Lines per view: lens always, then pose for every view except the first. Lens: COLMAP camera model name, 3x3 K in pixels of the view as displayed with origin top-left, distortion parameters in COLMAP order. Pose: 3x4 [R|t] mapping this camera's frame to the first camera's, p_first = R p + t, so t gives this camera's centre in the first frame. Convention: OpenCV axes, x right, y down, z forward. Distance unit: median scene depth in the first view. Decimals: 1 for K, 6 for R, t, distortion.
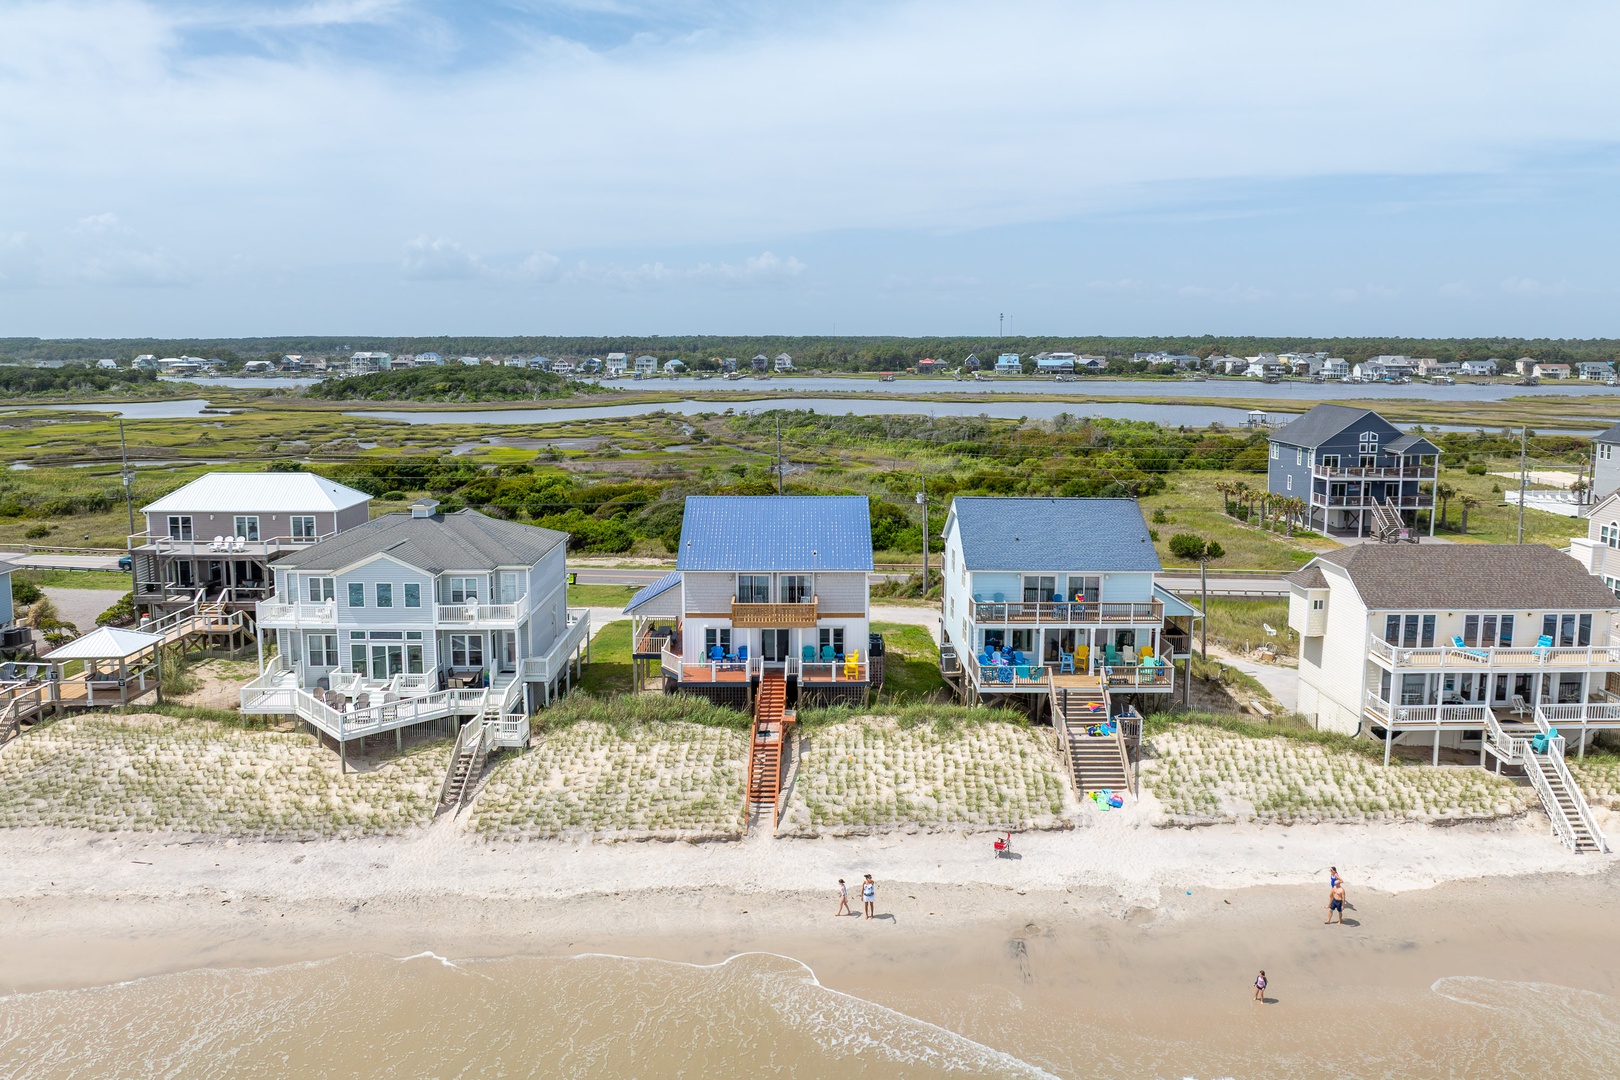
lens RADIAL K [[1143.7, 0, 812.4], [0, 1143.7, 471.1], [0, 0, 1]] dist [-0.033514, -0.009993]
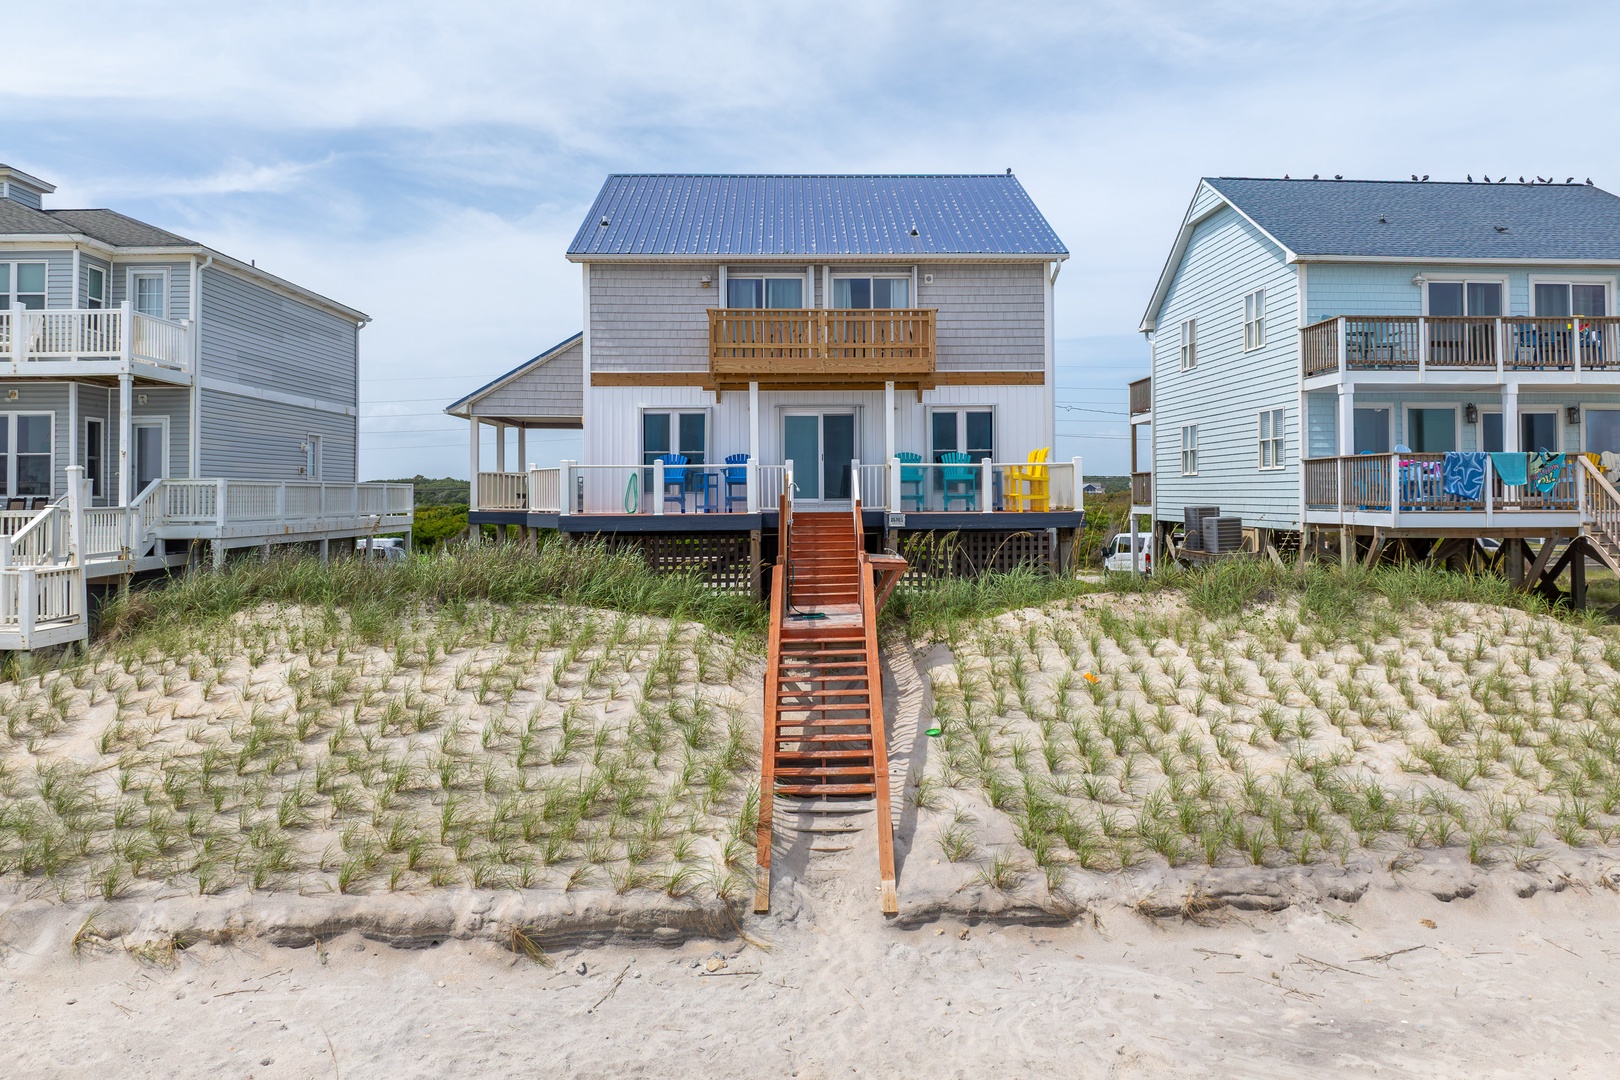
lens RADIAL K [[1143.7, 0, 812.4], [0, 1143.7, 471.1], [0, 0, 1]] dist [-0.033514, -0.009993]
pose [[0.999838, -0.006756, 0.016668, -0.043773], [0.008946, 0.990808, -0.134983, 0.221842], [-0.015603, 0.135110, 0.990708, 0.644095]]
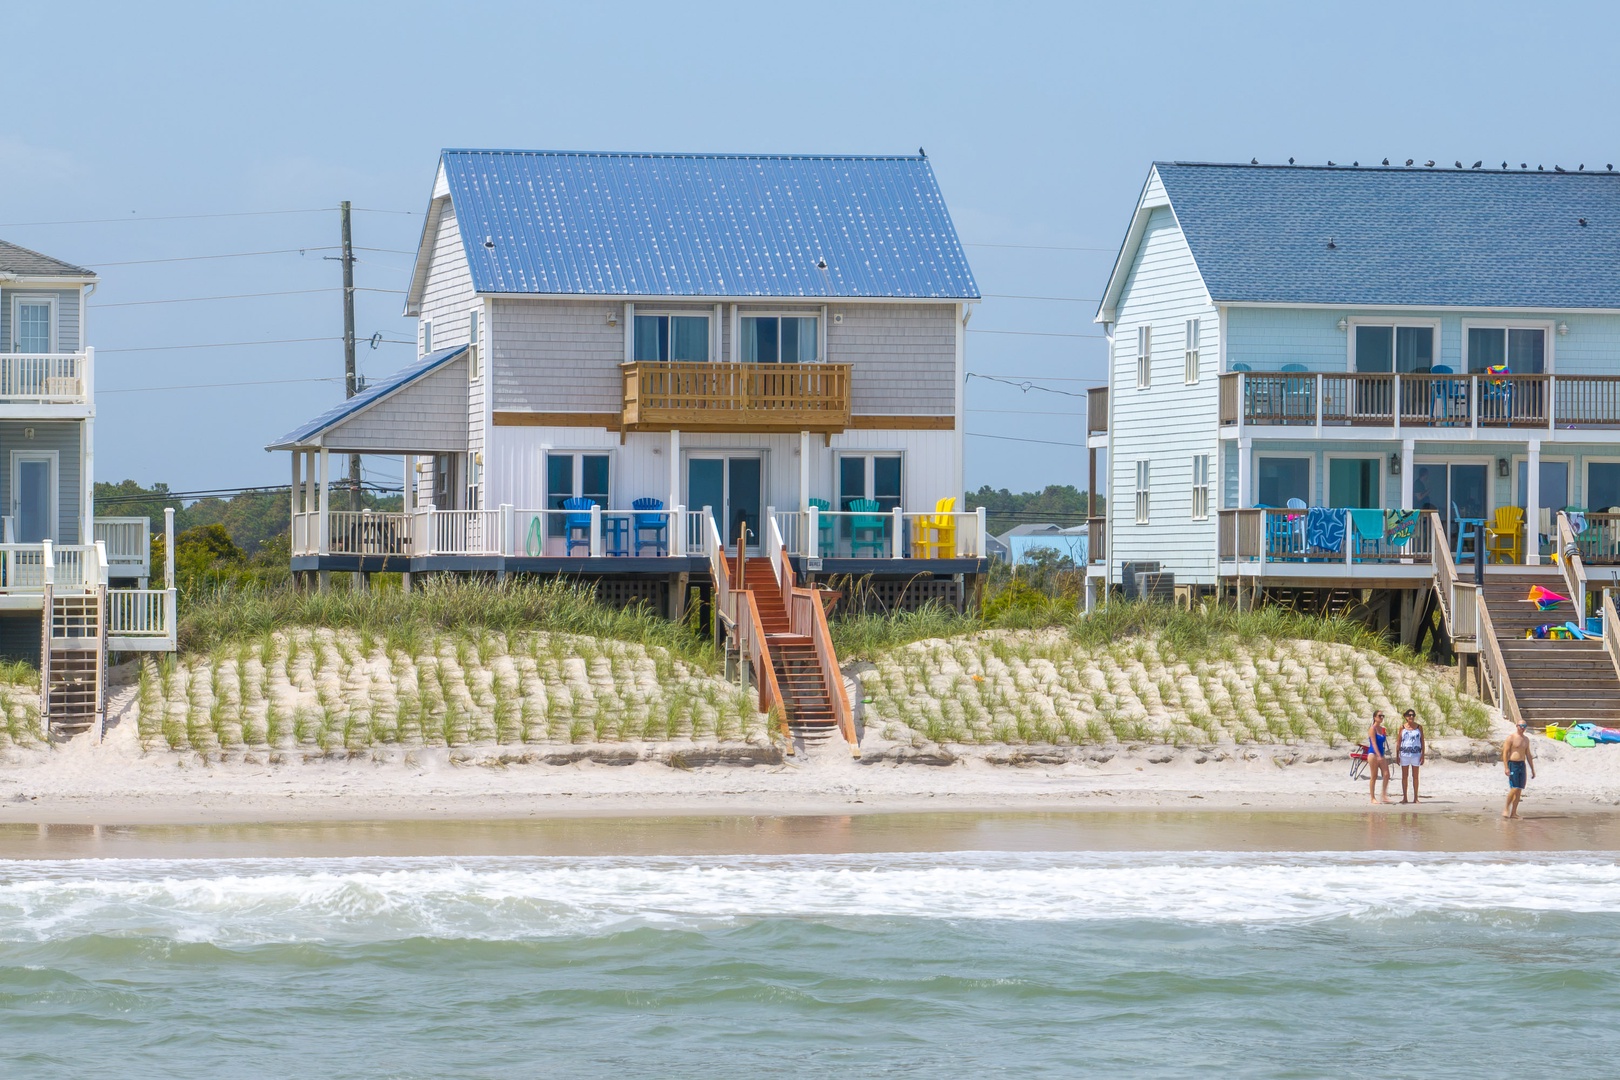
lens RADIAL K [[7883.3, 0, 810.0], [0, 7883.3, 540.0], [0, 0, 1]] dist [0.050543, 4.421992]
pose [[0.983977, 0.004917, 0.178226, -0.498575], [0.016614, 0.992741, -0.119118, 0.504759], [-0.177518, 0.120171, 0.976753, -1.656403]]
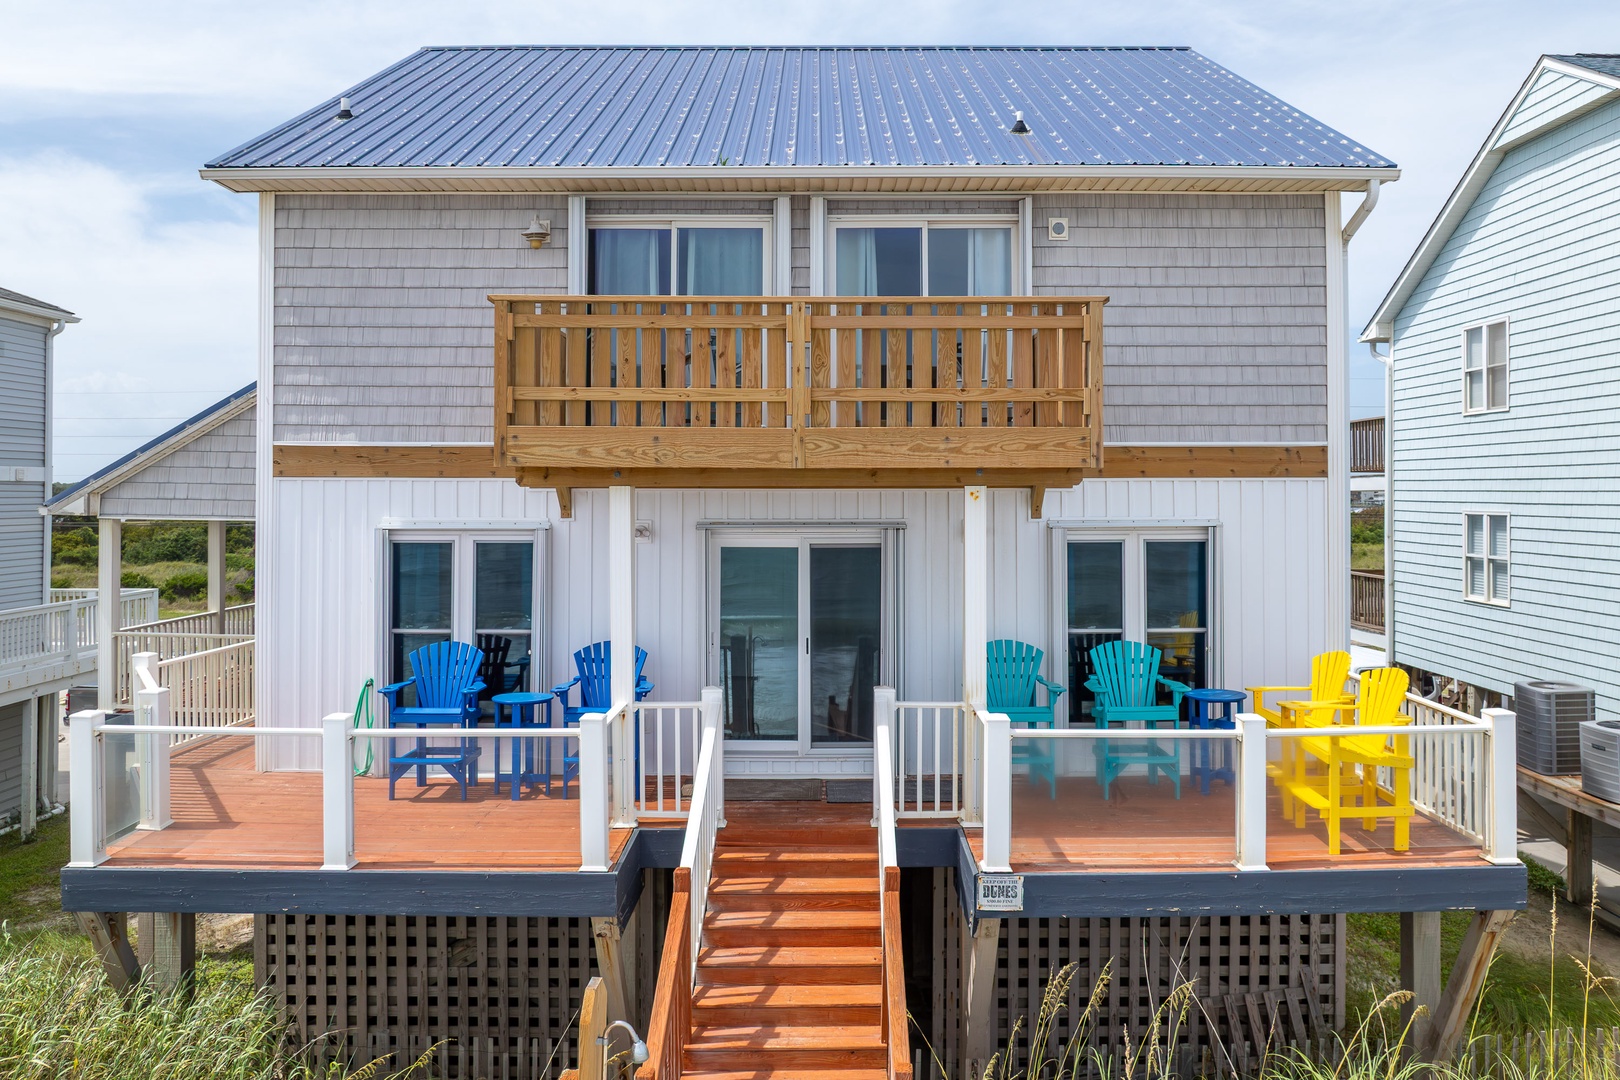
lens RADIAL K [[1143.7, 0, 812.4], [0, 1143.7, 471.1], [0, 0, 1]] dist [-0.033514, -0.009993]
pose [[0.999954, -0.000989, -0.009588, -0.030670], [-0.000289, 0.991205, -0.132337, 0.157622], [0.009635, 0.132334, 0.991158, 0.874885]]
